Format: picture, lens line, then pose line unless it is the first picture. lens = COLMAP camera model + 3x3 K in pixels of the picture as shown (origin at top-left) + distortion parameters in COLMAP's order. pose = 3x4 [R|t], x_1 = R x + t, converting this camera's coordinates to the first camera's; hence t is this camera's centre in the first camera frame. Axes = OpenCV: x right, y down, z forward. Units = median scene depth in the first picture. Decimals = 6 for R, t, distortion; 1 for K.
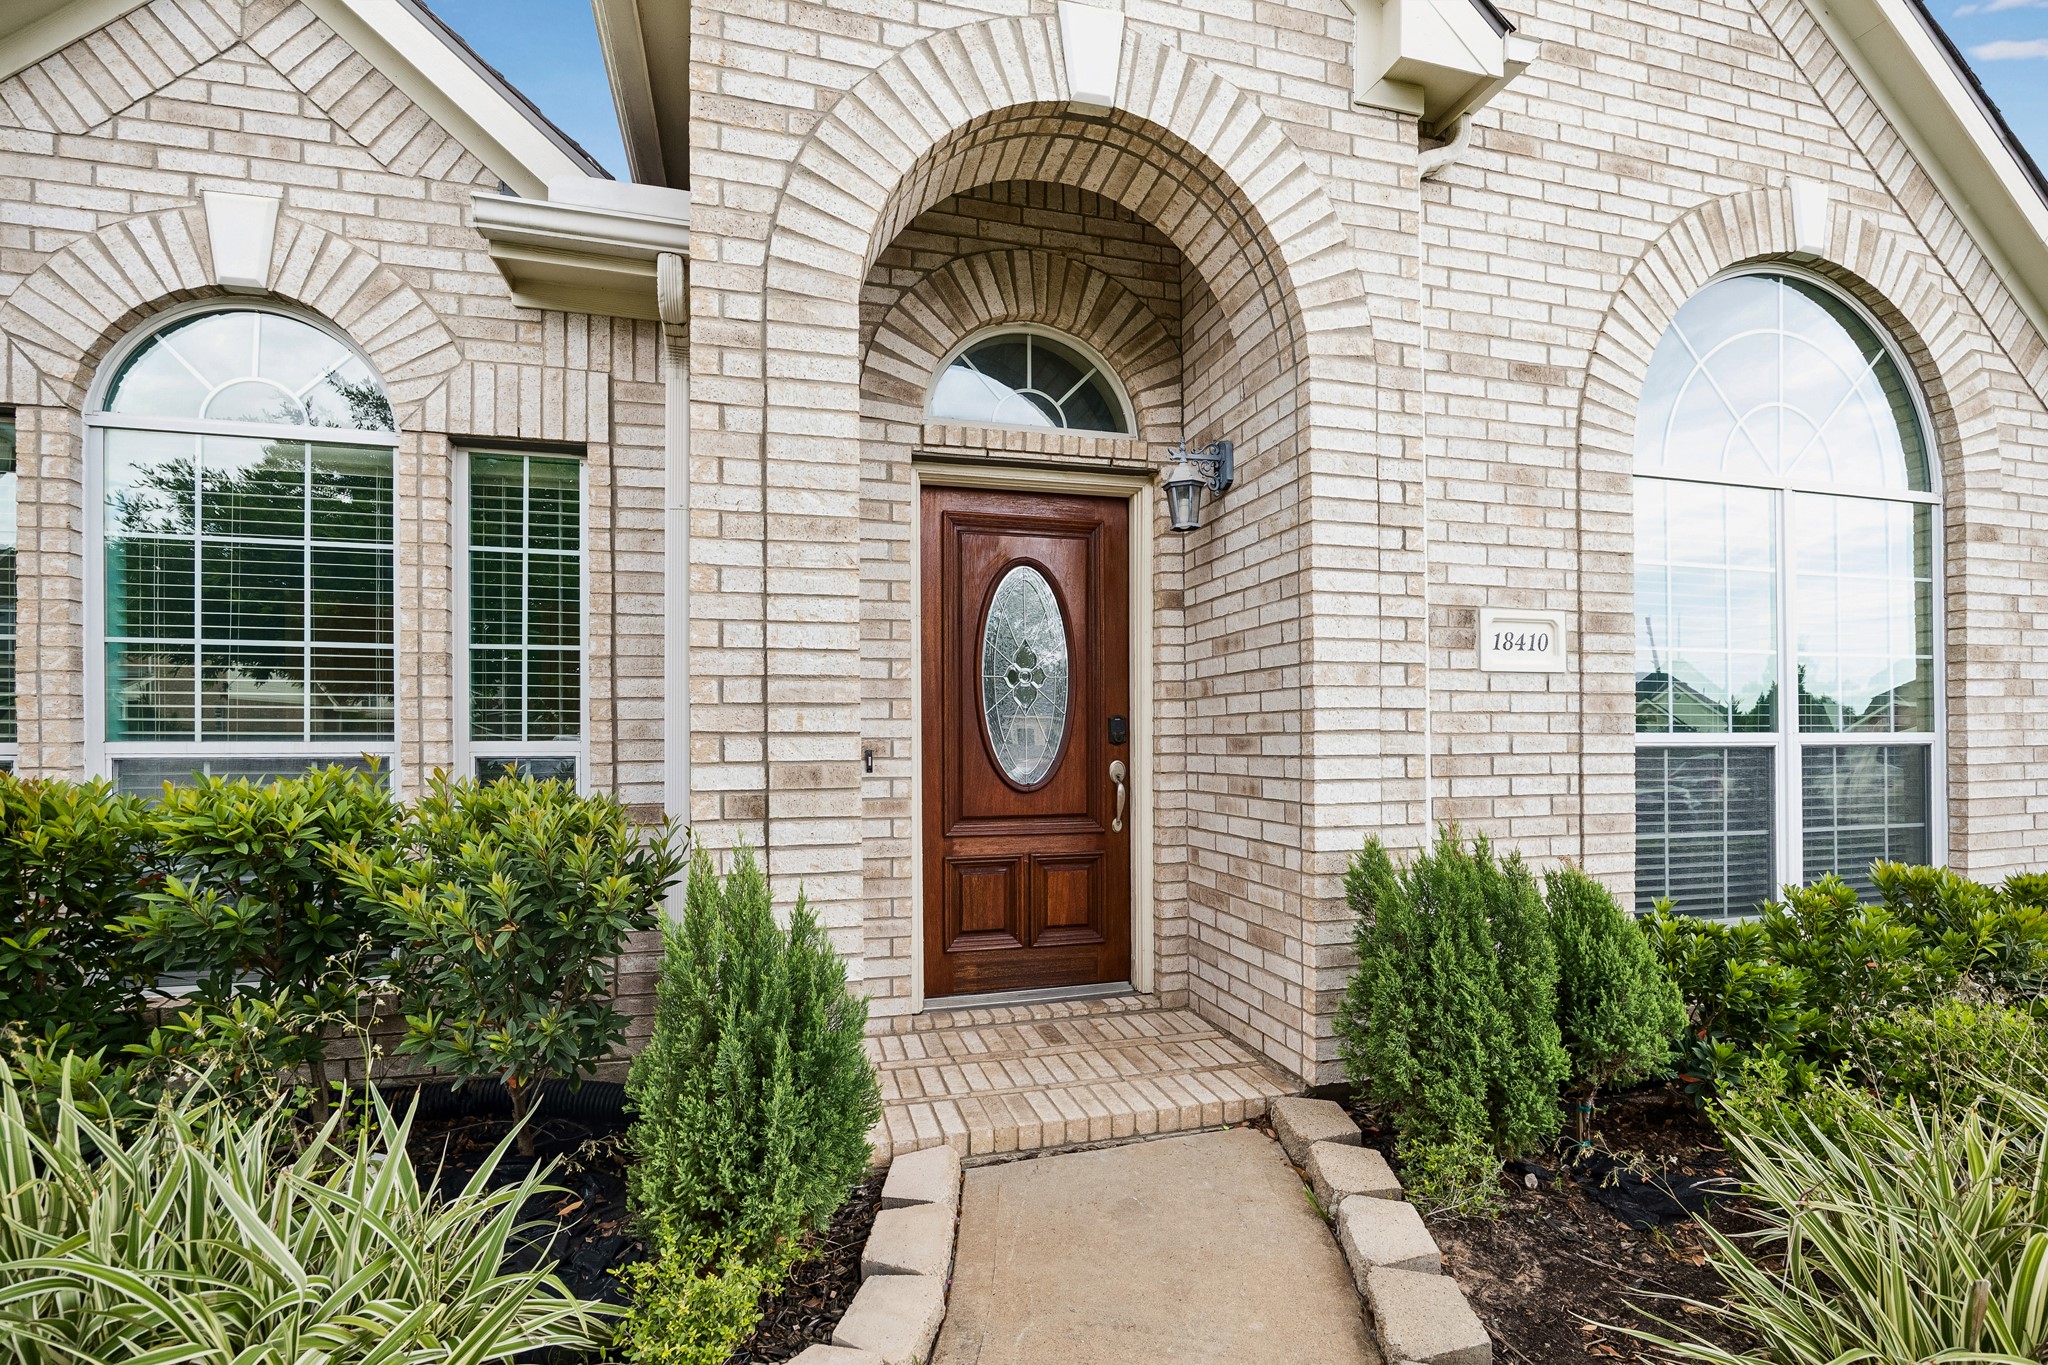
lens RADIAL K [[955.2, 0, 1035.8], [0, 955.2, 689.6], [0, 0, 1]] dist [-0.013532, -0.001000]
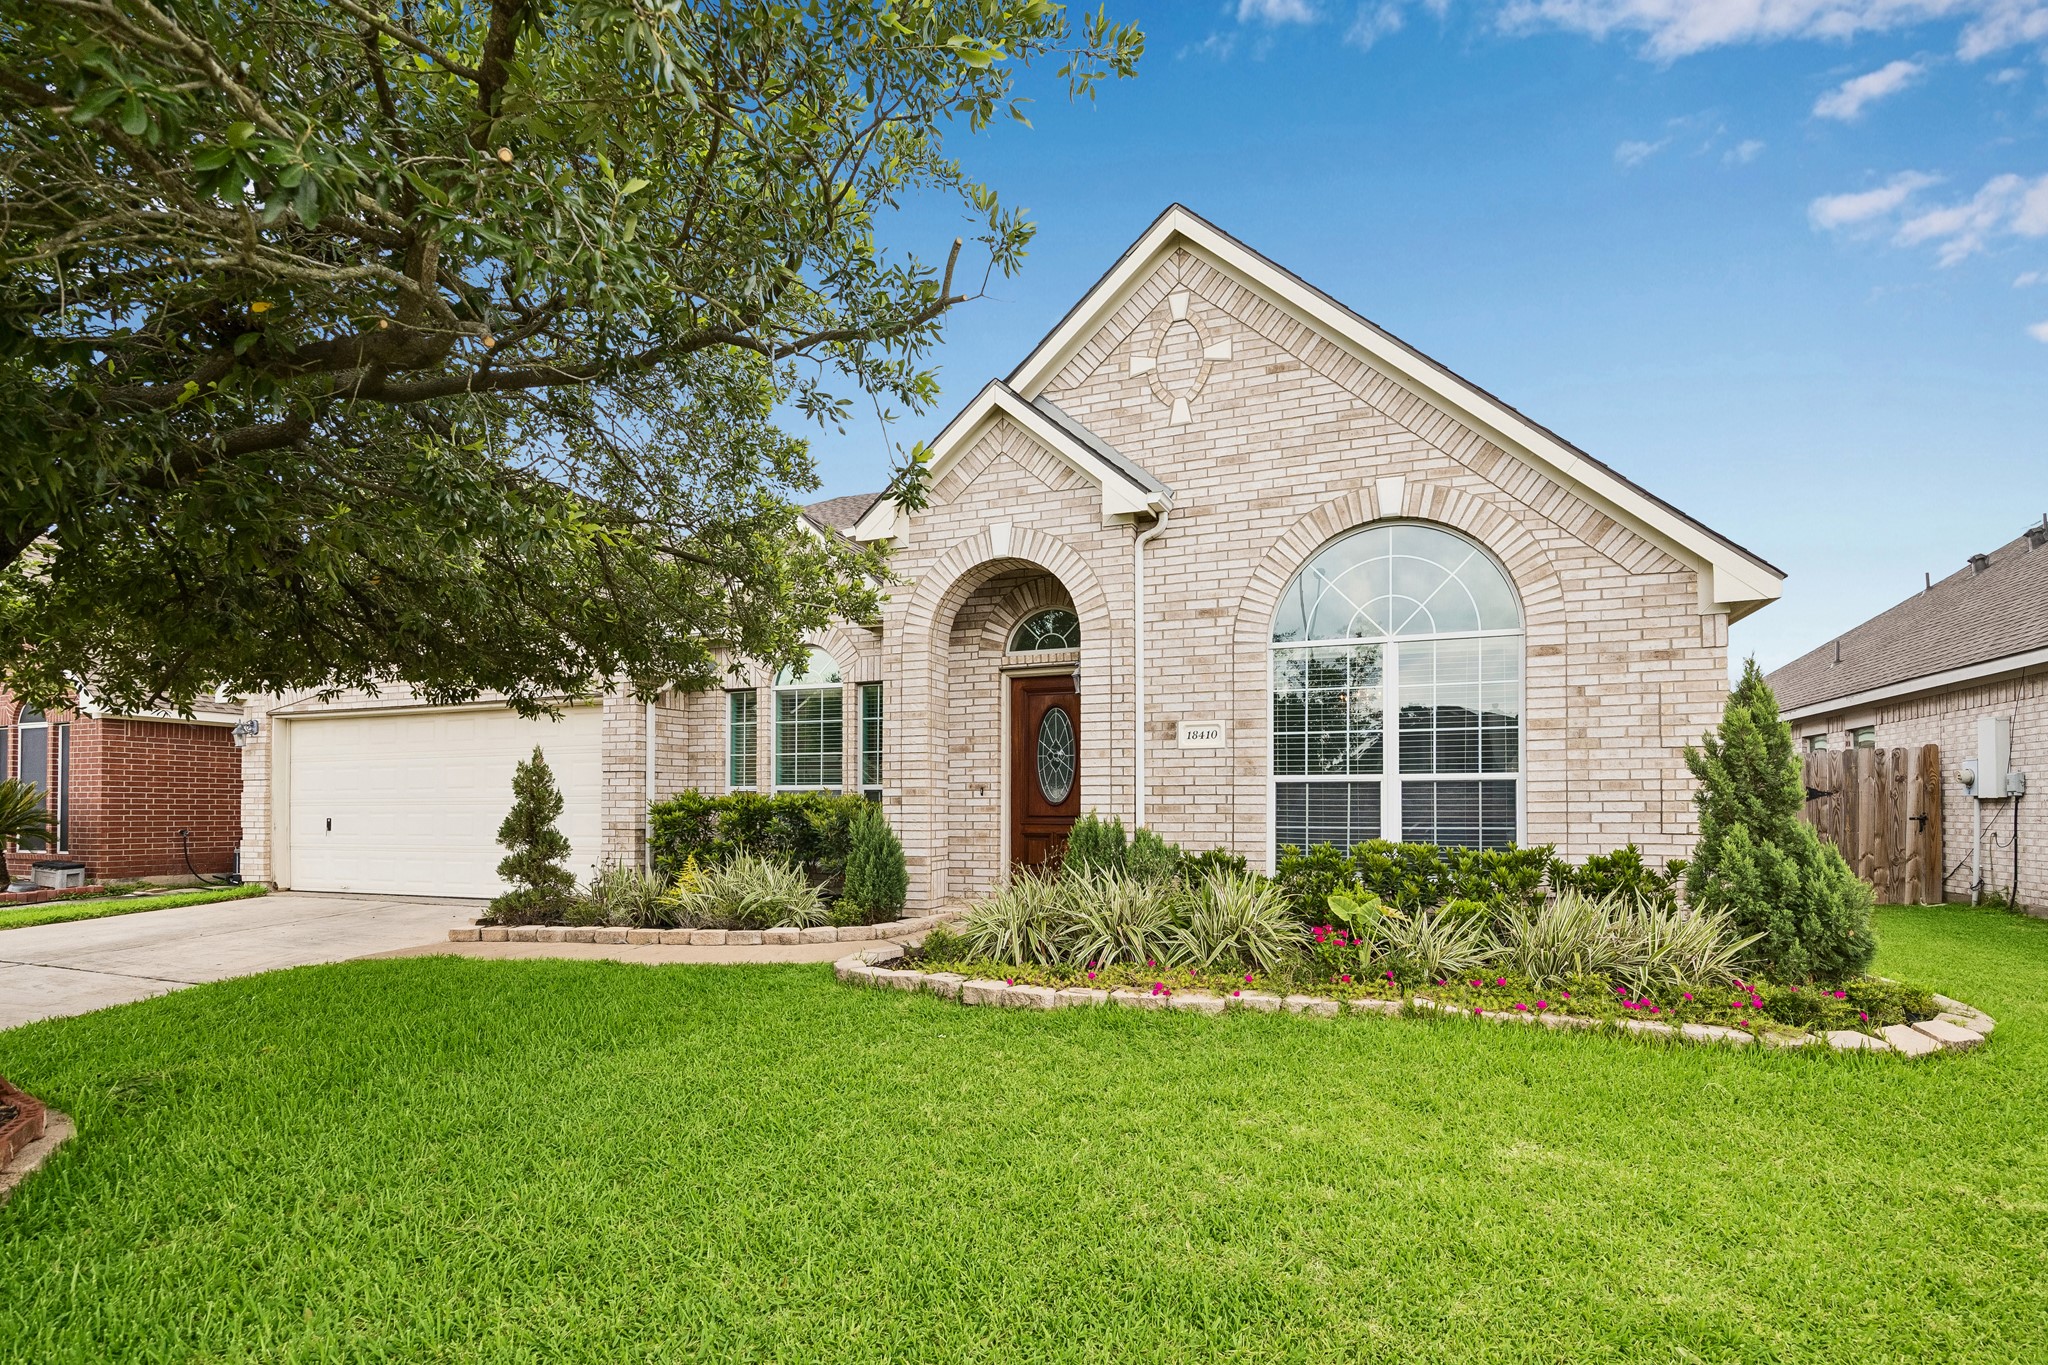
lens RADIAL K [[892.1, 0, 1015.9], [0, 892.1, 679.7], [0, 0, 1]] dist [-0.015191, 0.000273]
pose [[0.811592, -0.078375, -0.578944, 1.399797], [0.027799, 0.995019, -0.095732, 0.009296], [0.583564, 0.061601, 0.809728, -0.973964]]
